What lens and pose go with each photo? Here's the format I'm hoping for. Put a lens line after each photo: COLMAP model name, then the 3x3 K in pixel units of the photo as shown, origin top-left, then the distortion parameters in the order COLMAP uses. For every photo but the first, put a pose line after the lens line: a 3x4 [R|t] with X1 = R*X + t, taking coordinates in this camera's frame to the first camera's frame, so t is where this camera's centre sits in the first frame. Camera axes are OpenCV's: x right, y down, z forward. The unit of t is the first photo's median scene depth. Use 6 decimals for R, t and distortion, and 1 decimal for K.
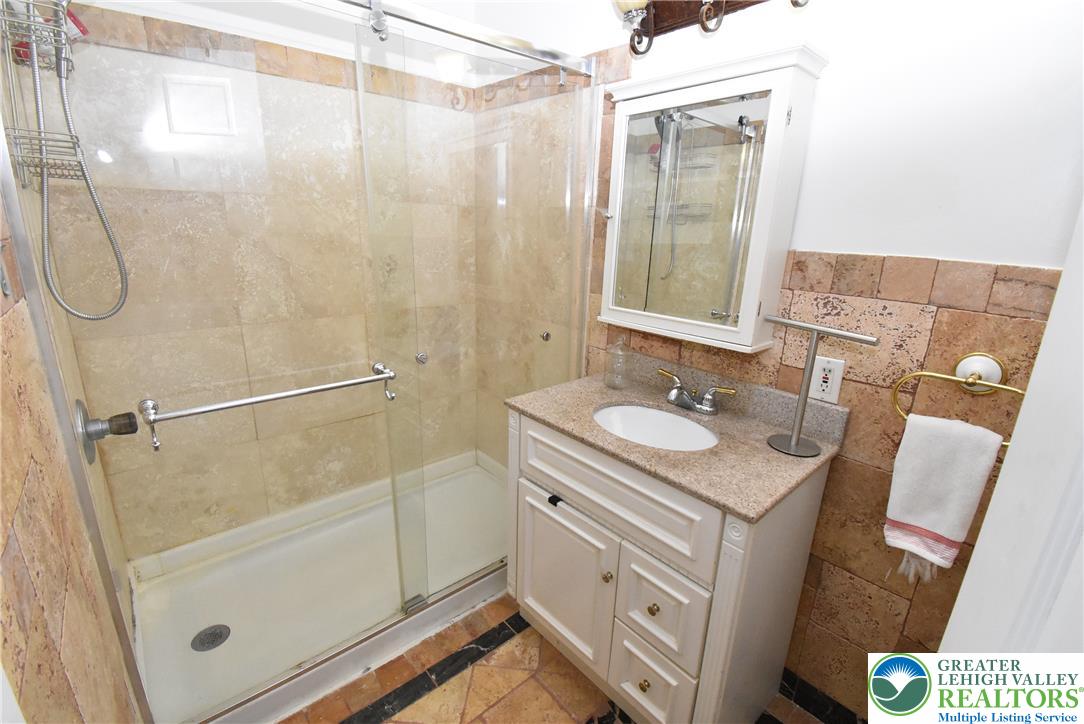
lens RADIAL K [[486.2, 0, 544.8], [0, 486.2, 366.5], [0, 0, 1]] dist [0.000277, -0.000018]
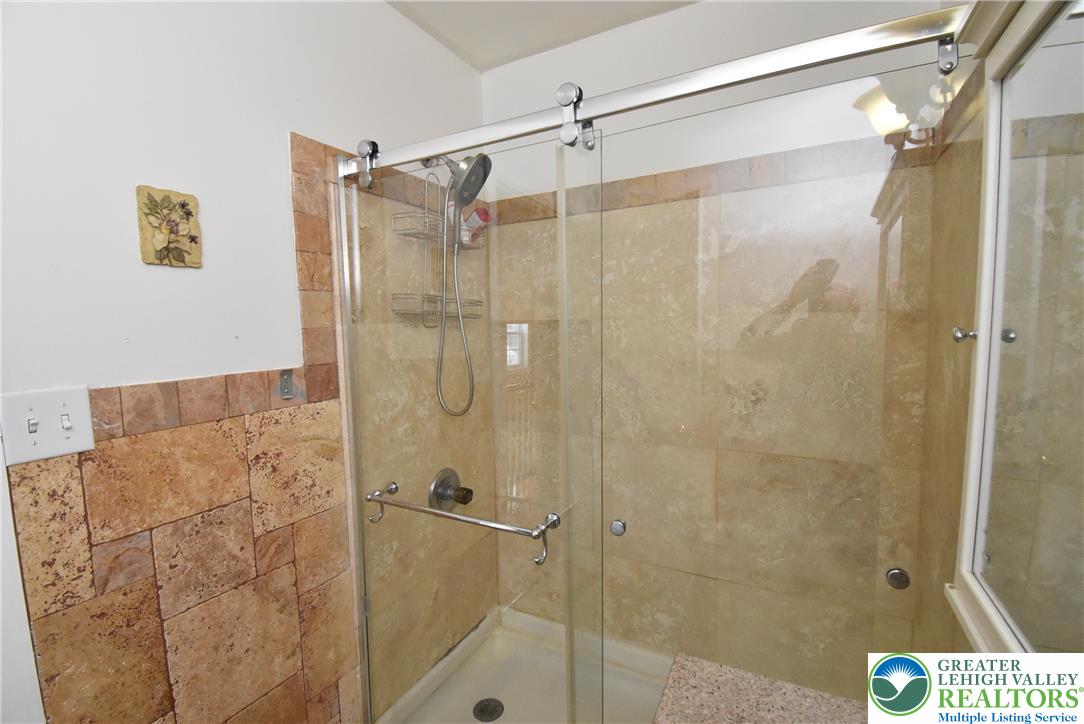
lens RADIAL K [[486.2, 0, 543.1], [0, 486.2, 364.1], [0, 0, 1]] dist [0.000277, -0.000018]
pose [[0.344562, 0.038798, -0.937962, 0.309859], [-0.233707, 0.971233, -0.045679, -0.157245], [0.909207, 0.234948, 0.343717, 0.471946]]
